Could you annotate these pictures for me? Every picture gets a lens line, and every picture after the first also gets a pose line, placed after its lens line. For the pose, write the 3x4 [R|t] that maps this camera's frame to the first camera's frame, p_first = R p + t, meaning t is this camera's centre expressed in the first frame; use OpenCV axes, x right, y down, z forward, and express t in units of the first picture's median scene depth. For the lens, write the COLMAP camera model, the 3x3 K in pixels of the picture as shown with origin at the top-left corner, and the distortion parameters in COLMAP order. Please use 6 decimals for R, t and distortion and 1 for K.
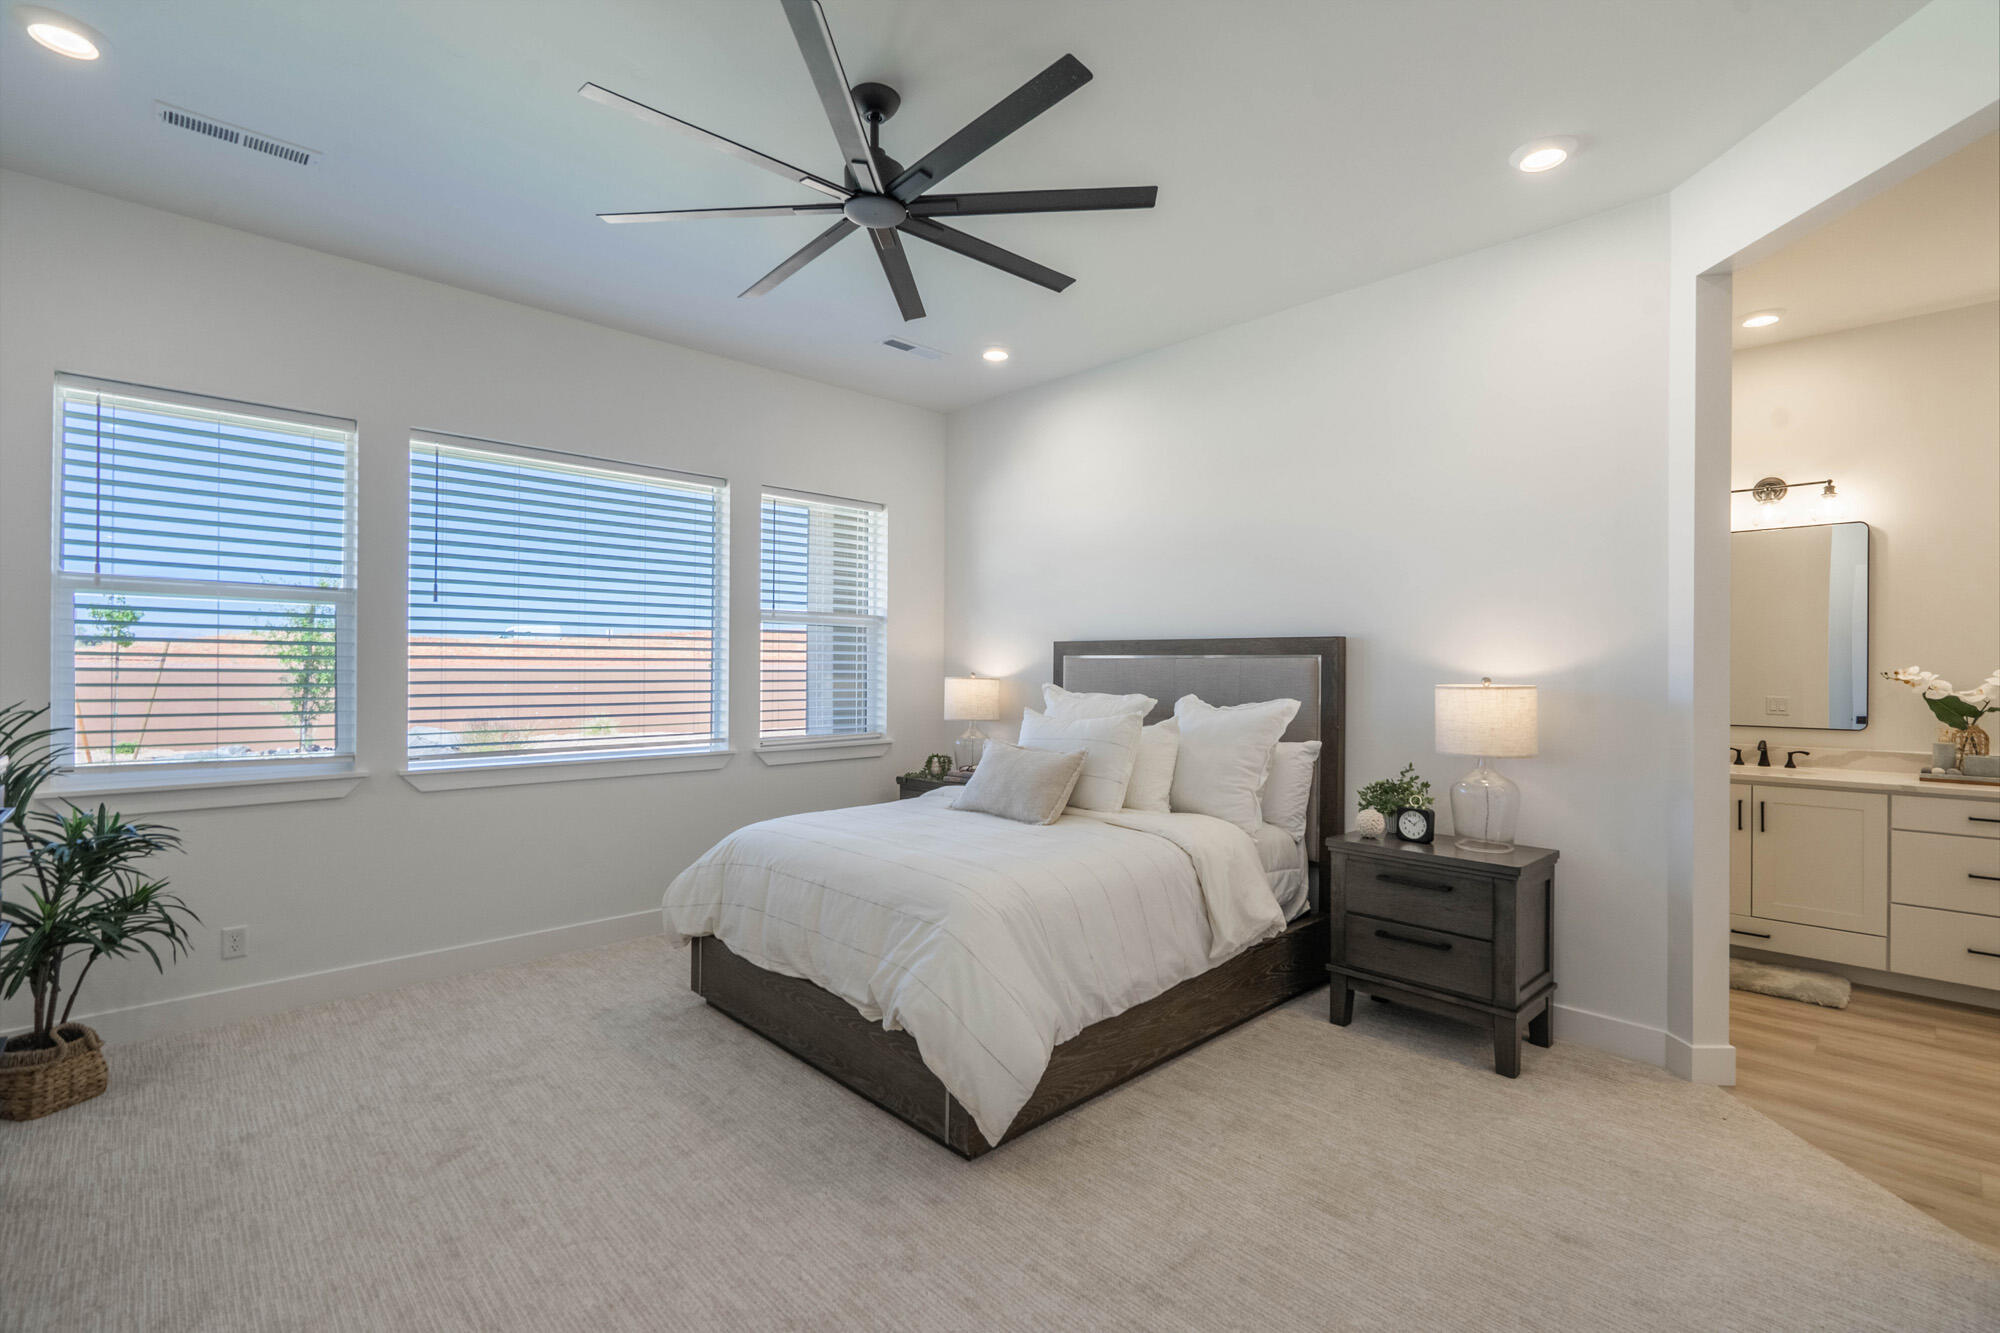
lens RADIAL K [[901.9, 0, 979.3], [0, 901.9, 660.6], [0, 0, 1]] dist [-0.024465, 0.000009]
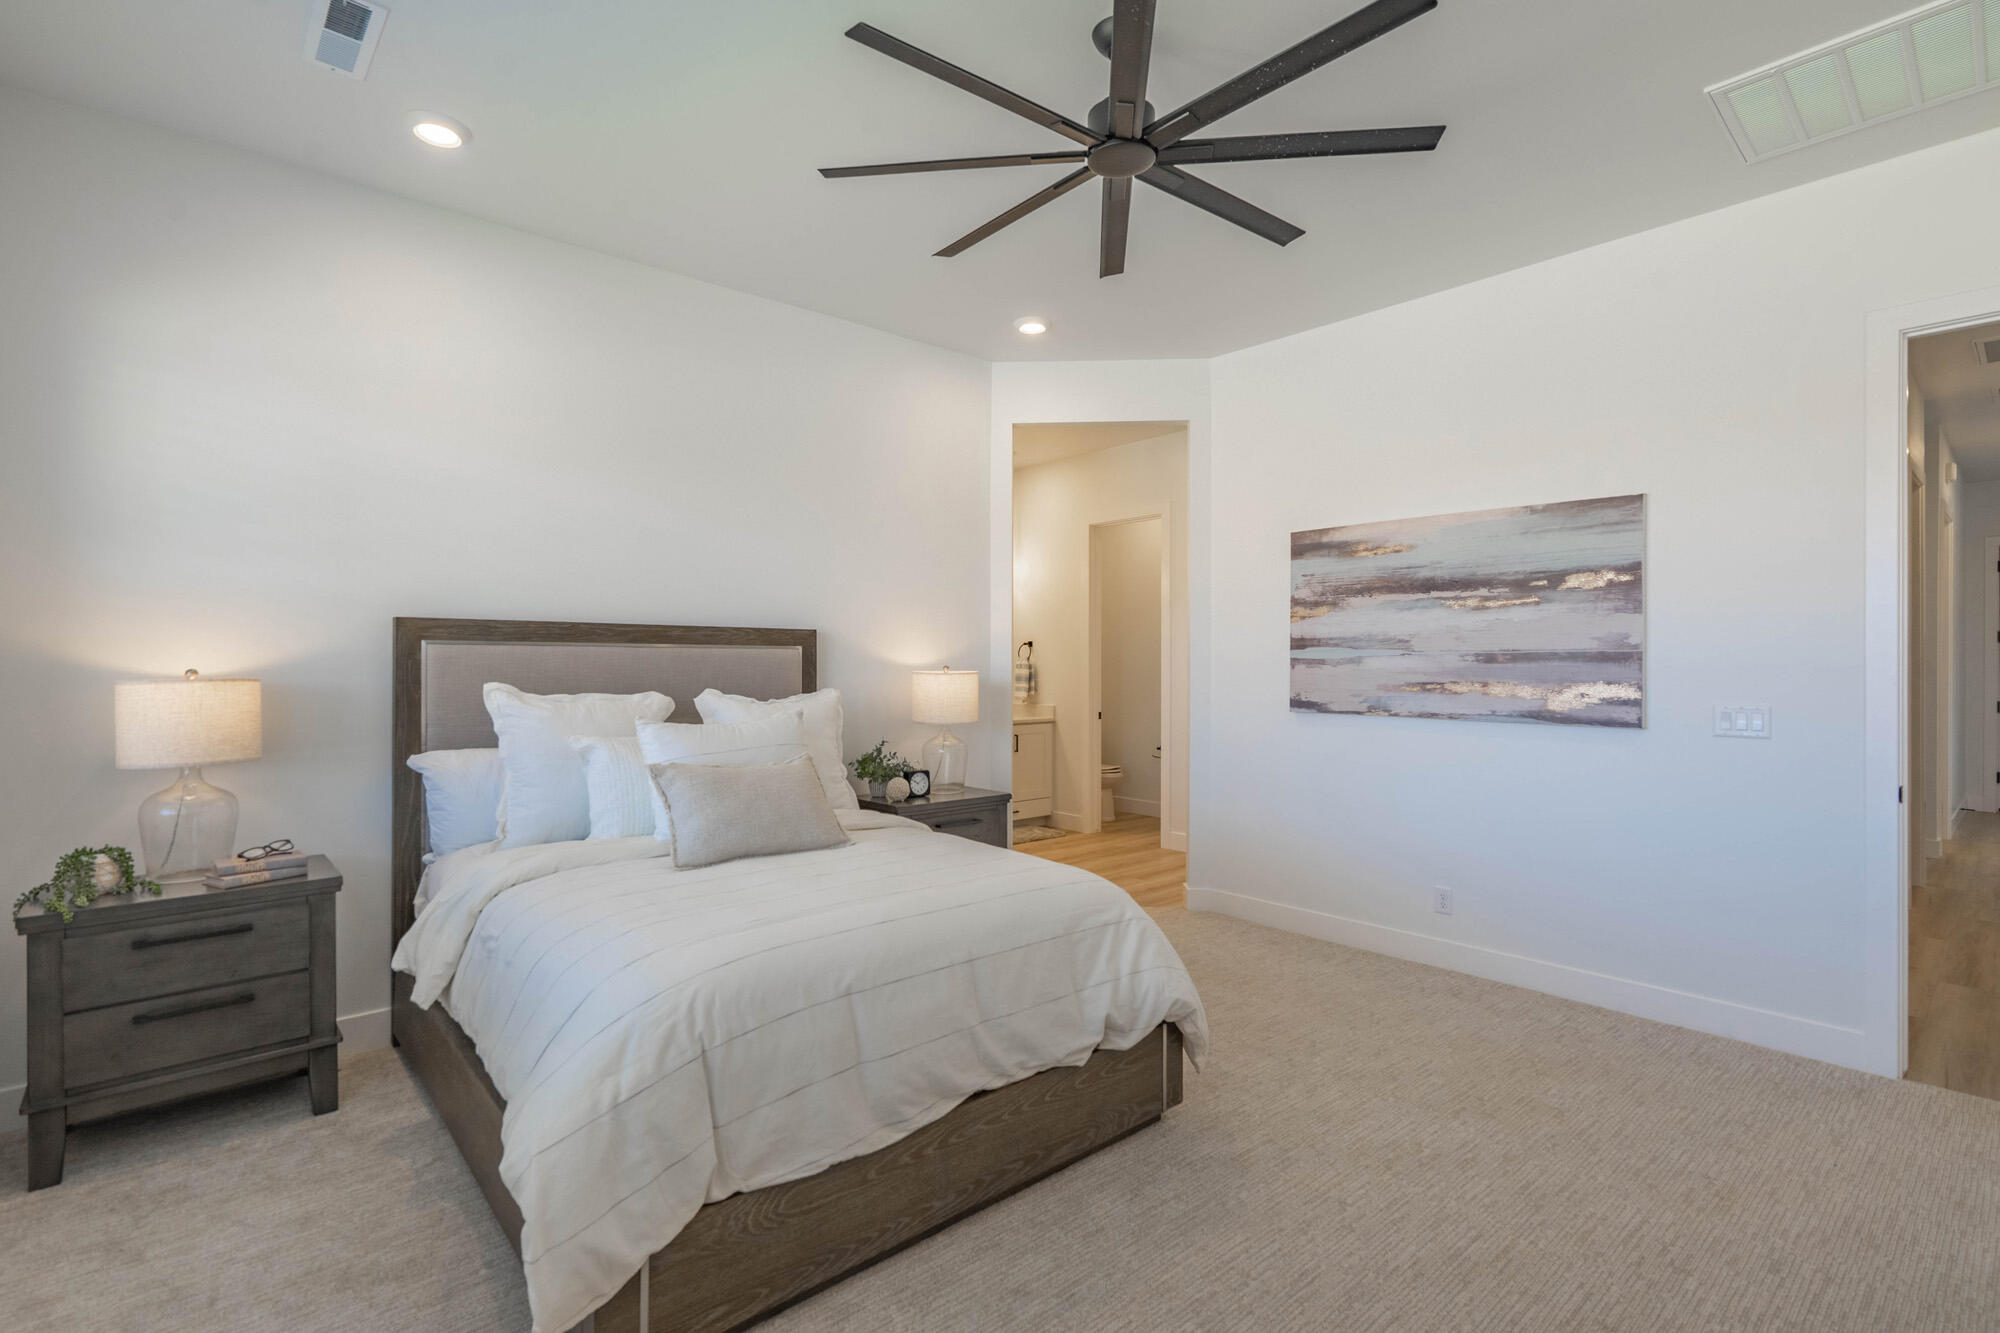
lens RADIAL K [[916.7, 0, 1002.5], [0, 916.7, 664.1], [0, 0, 1]] dist [-0.003884, 0.000303]
pose [[0.035602, -0.007824, 0.999335, -0.657247], [-0.010988, 0.999906, 0.008220, 0.001494], [-0.999306, -0.011273, 0.035513, 0.679283]]
